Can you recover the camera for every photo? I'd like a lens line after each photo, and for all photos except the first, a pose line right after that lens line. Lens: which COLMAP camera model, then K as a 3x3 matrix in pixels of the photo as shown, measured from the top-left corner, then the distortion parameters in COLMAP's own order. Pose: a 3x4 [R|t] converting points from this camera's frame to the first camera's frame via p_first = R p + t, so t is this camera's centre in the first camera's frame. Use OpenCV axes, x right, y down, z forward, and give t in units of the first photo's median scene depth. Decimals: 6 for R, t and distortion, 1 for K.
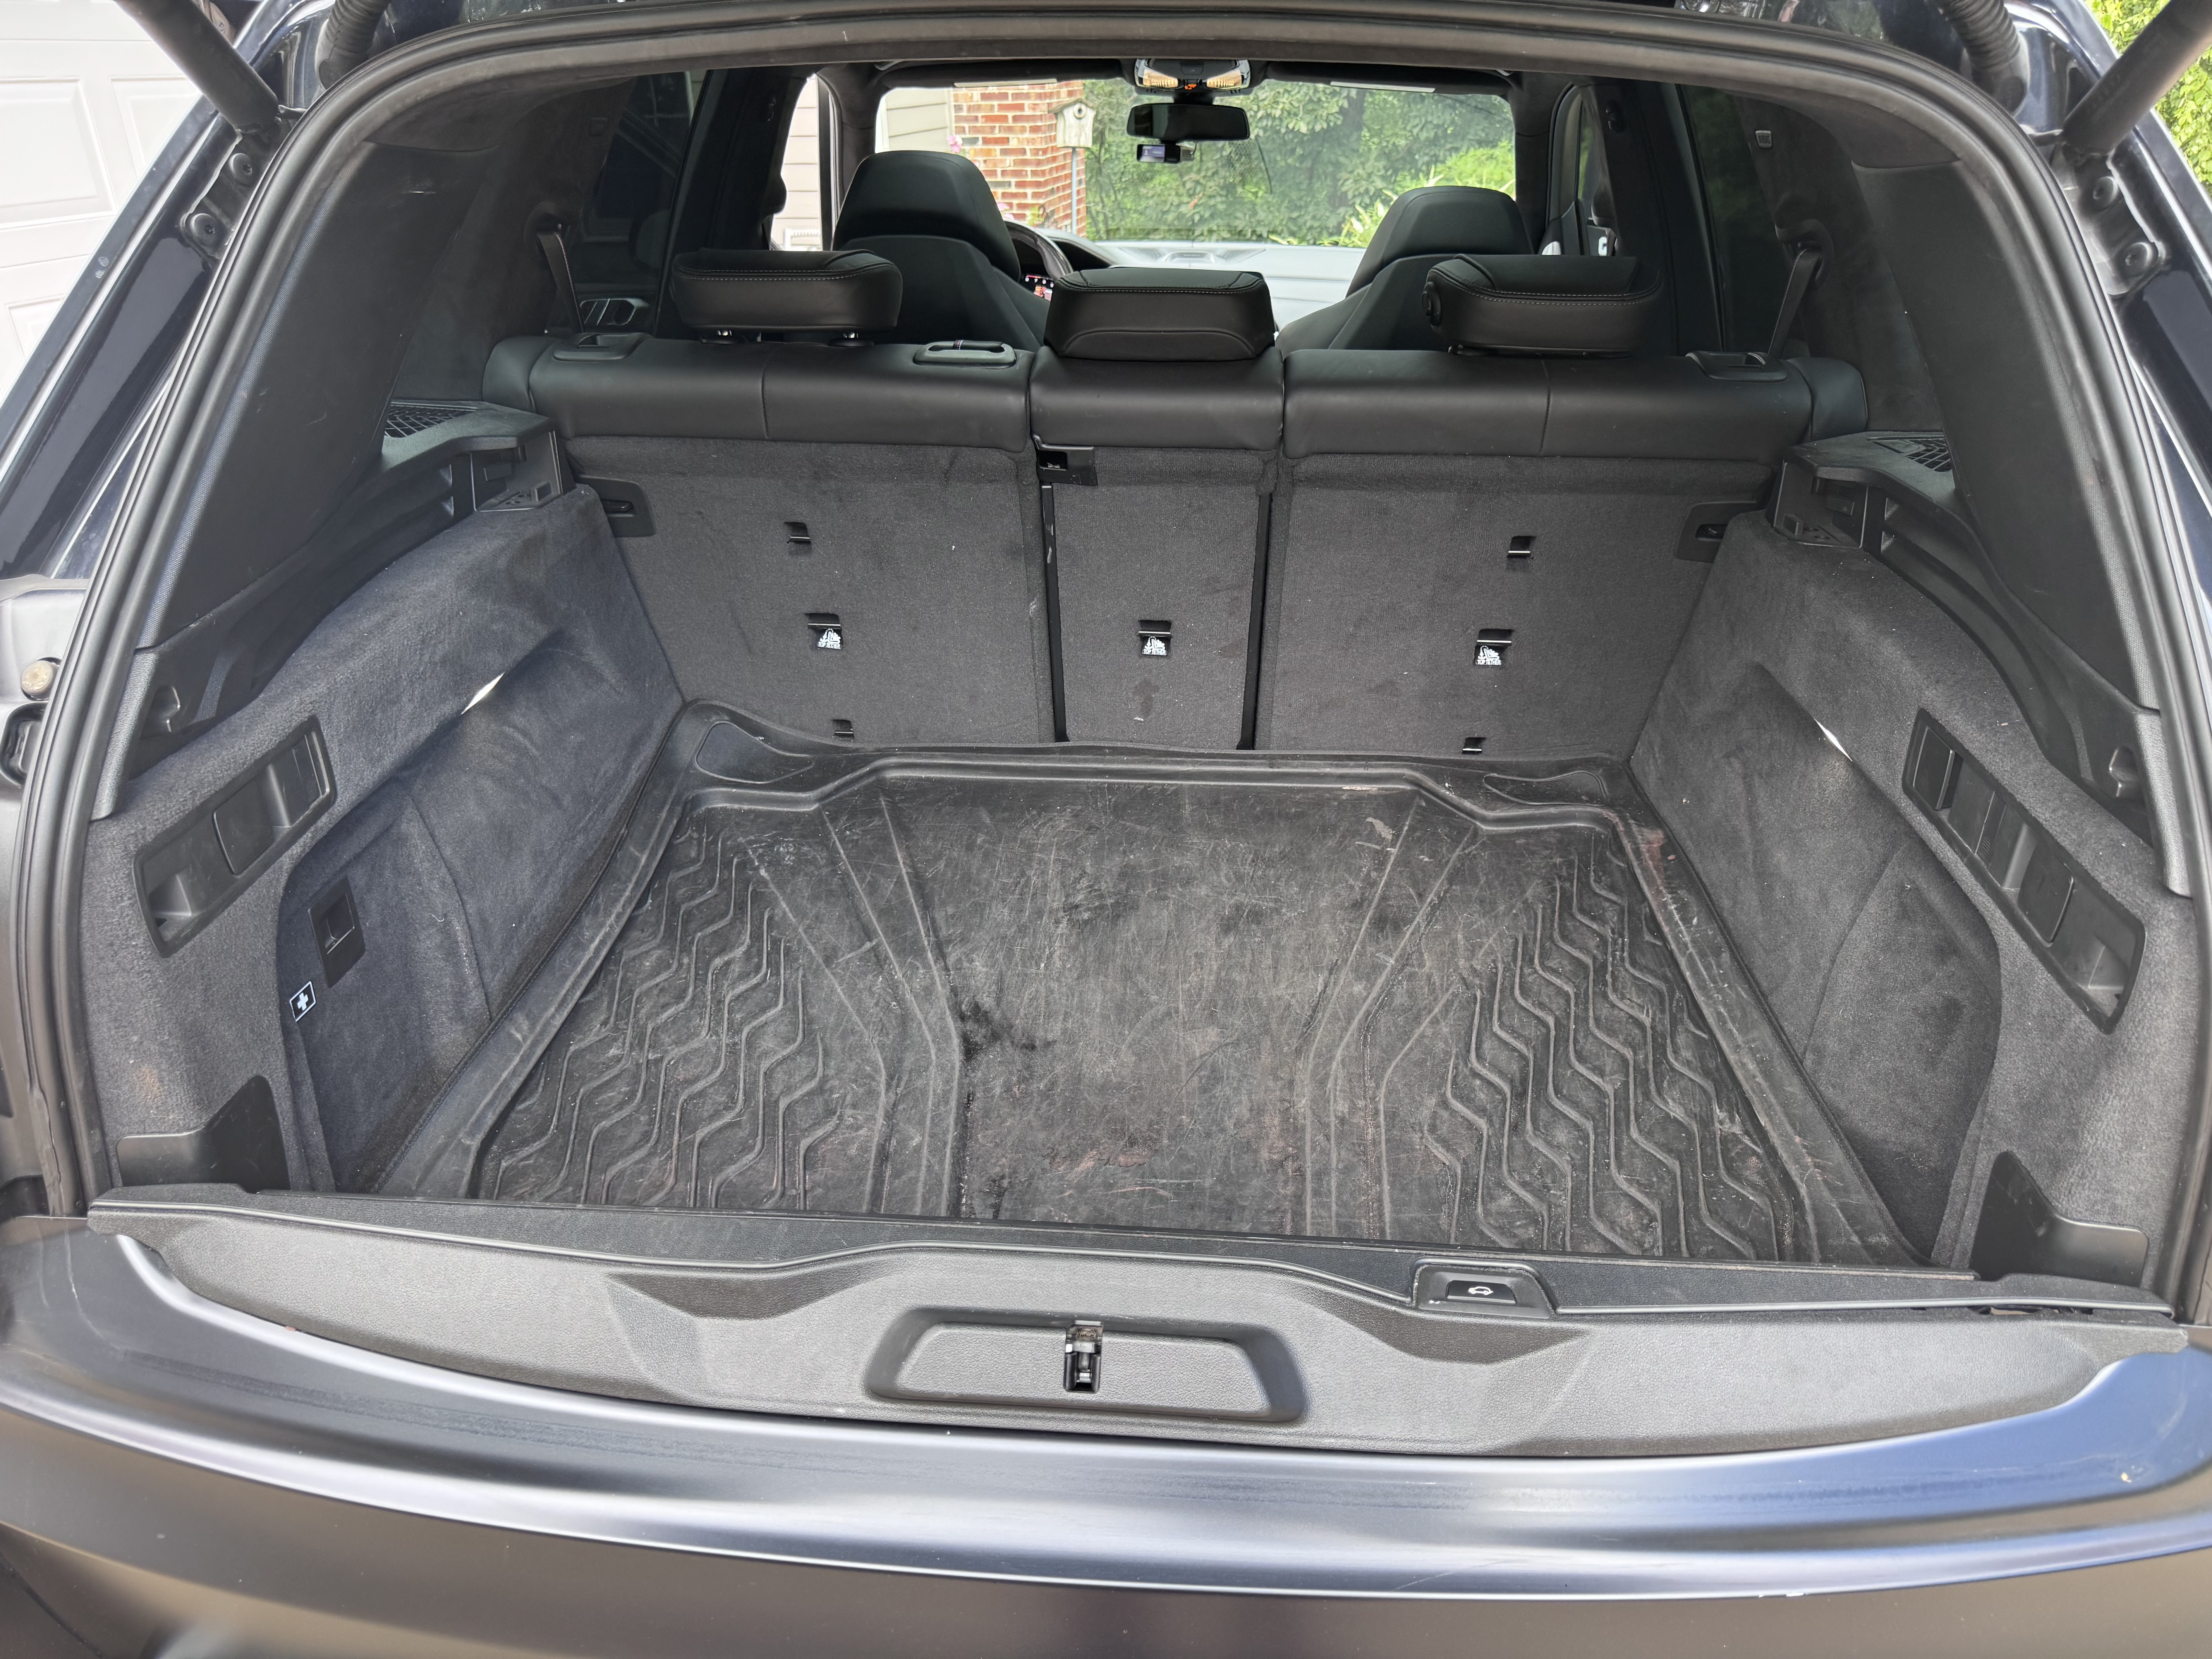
lens RADIAL K [[1566.5, 0, 1107.8], [0, 1566.5, 838.3], [0, 0, 1]] dist [0.020553, -0.024679]
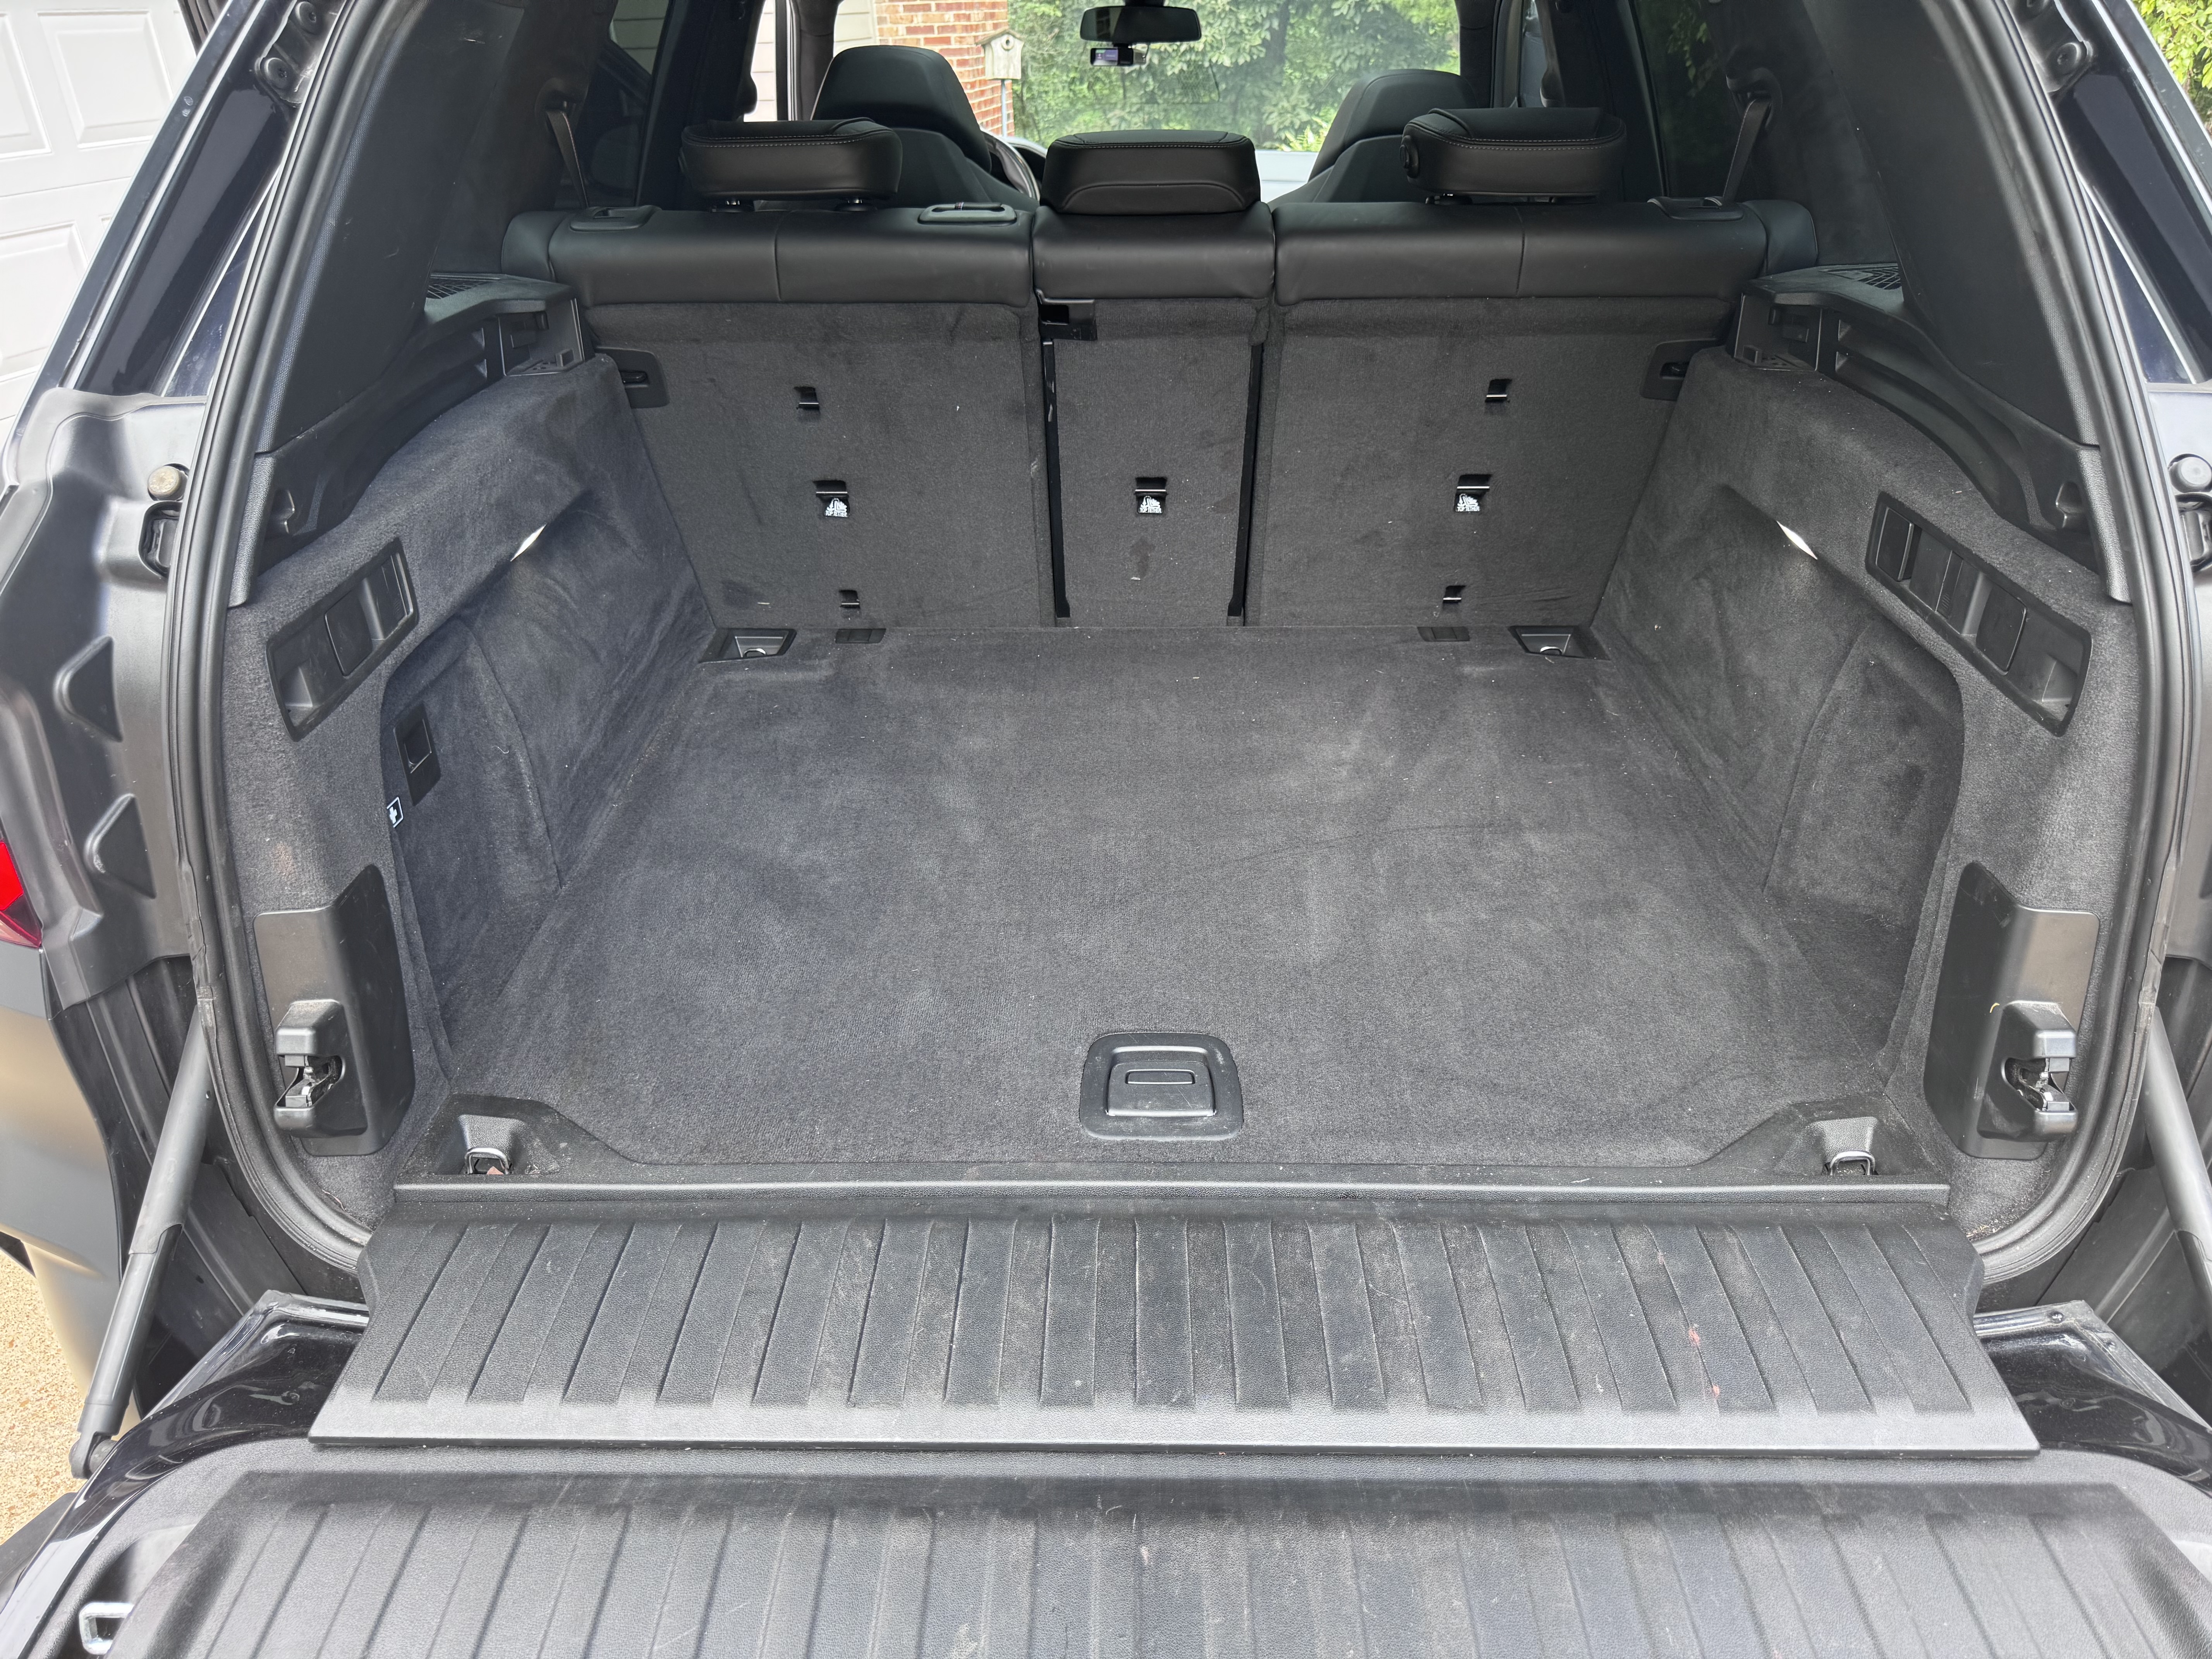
lens RADIAL K [[1566.5, 0, 1109.3], [0, 1566.5, 822.2], [0, 0, 1]] dist [0.020553, -0.024679]
pose [[0.998706, -0.037381, 0.034480, -0.050225], [0.036587, 0.999057, 0.023385, 0.078054], [-0.035322, -0.022093, 0.999132, -0.060396]]
